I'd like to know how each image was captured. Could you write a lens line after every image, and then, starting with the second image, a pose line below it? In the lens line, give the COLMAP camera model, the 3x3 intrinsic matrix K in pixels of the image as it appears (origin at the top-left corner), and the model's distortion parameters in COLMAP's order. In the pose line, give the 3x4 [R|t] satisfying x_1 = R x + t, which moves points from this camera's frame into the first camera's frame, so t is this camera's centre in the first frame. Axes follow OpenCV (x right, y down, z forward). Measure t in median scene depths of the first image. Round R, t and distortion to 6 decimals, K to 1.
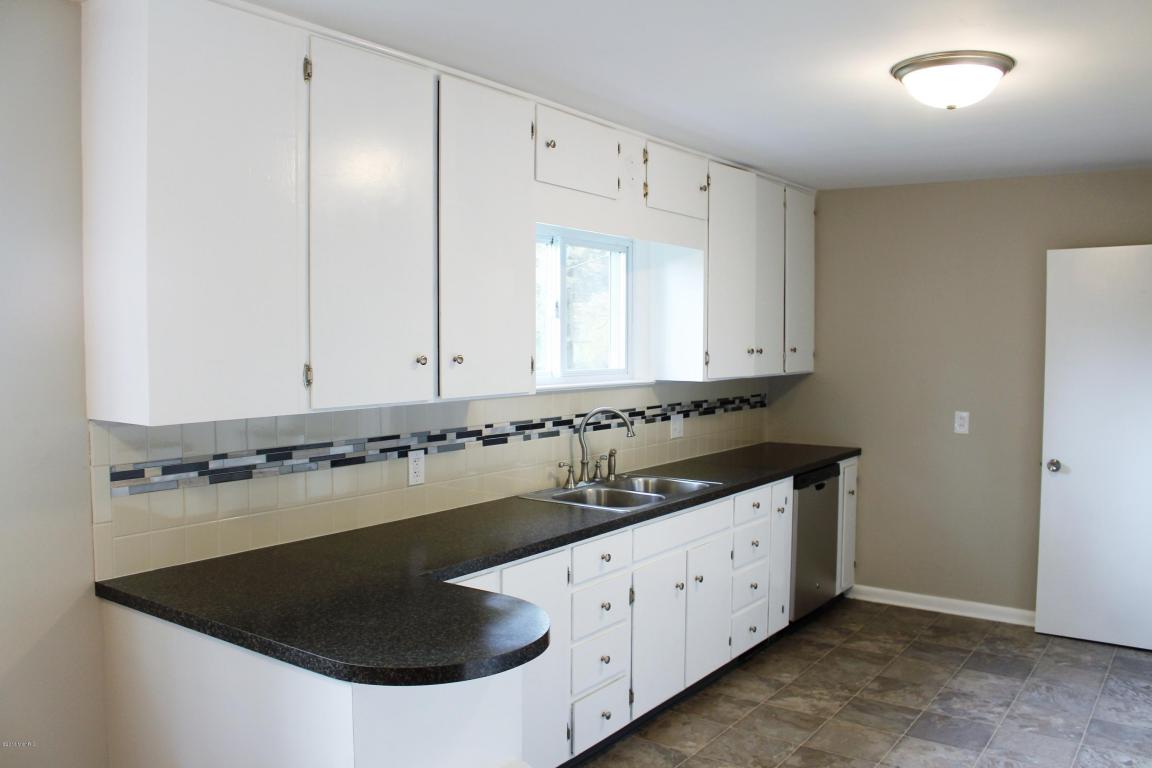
lens RADIAL K [[946.3, 0, 570.8], [0, 946.3, 379.5], [0, 0, 1]] dist [-0.150203, 0.105657]
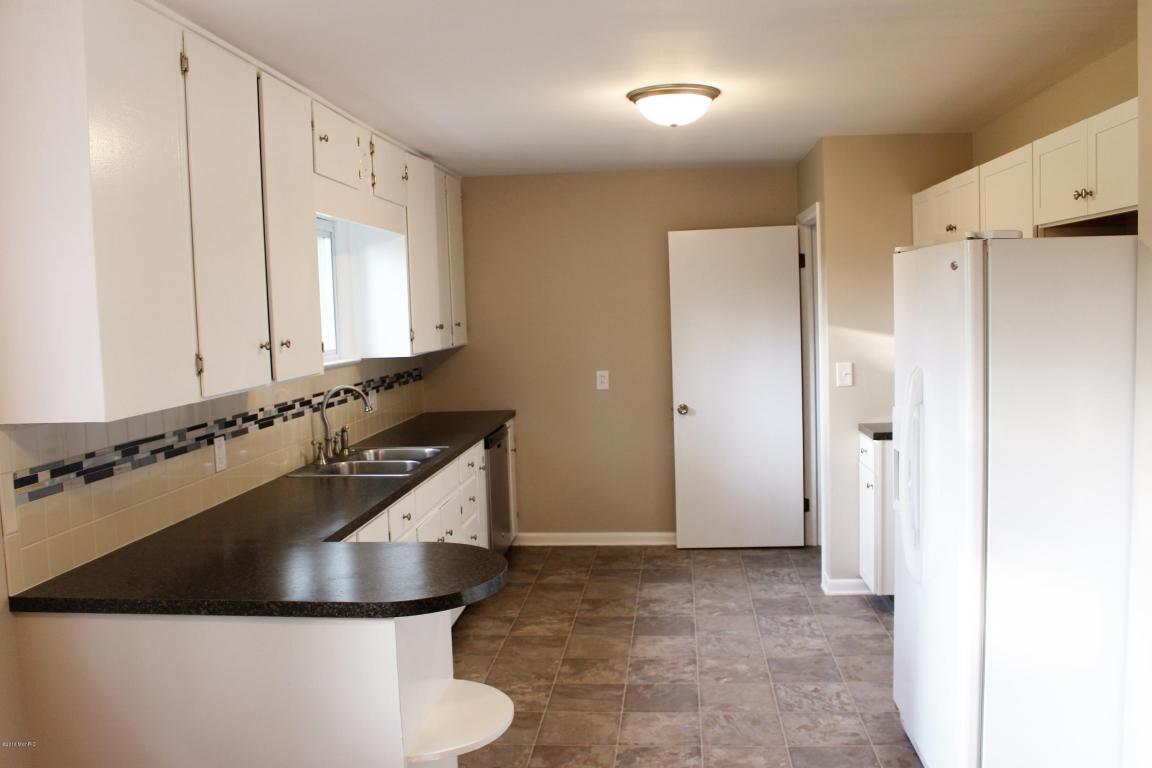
lens RADIAL K [[997.1, 0, 572.6], [0, 997.1, 376.2], [0, 0, 1]] dist [-0.113298, 0.019752]
pose [[0.865002, -0.066722, 0.497312, -0.297740], [0.058252, 0.997771, 0.032545, -0.002021], [-0.498375, 0.000818, 0.866961, -0.088793]]
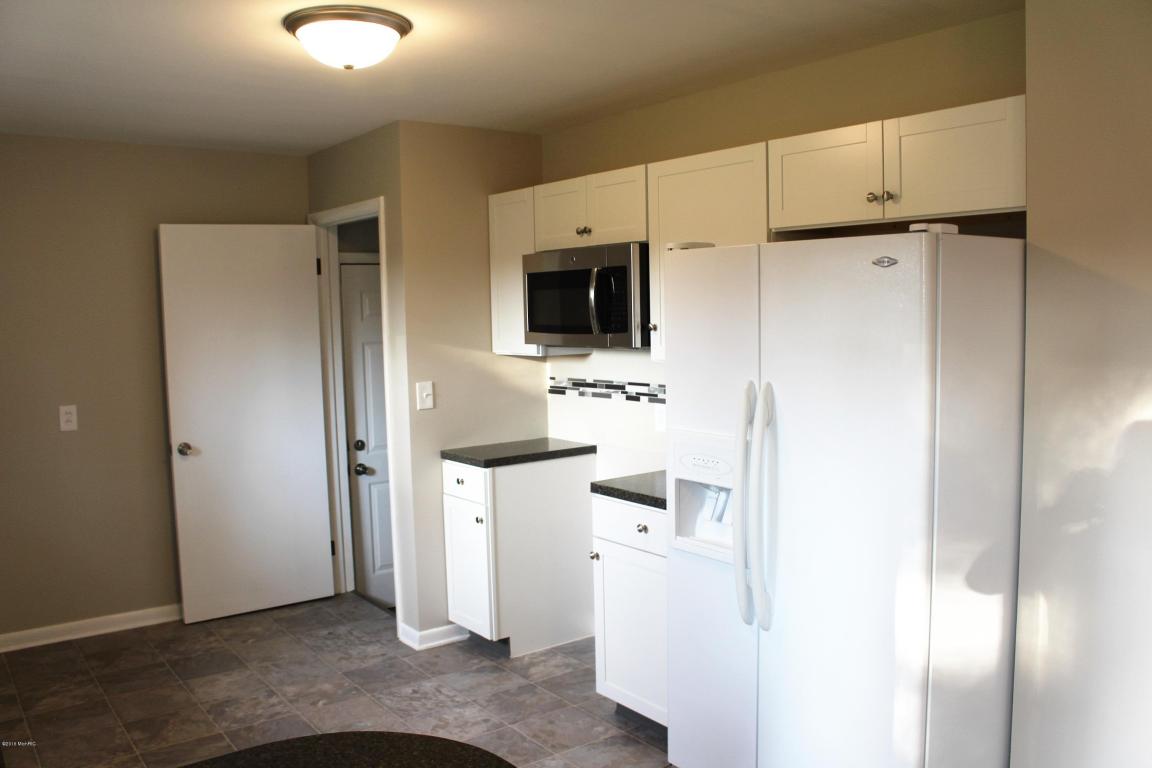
lens RADIAL K [[946.3, 0, 576.3], [0, 946.3, 383.2], [0, 0, 1]] dist [-0.150203, 0.105657]
pose [[0.295884, -0.082416, 0.951662, -0.317559], [0.064415, 0.995725, 0.066205, -0.015651], [-0.953050, 0.041712, 0.299927, 0.364045]]
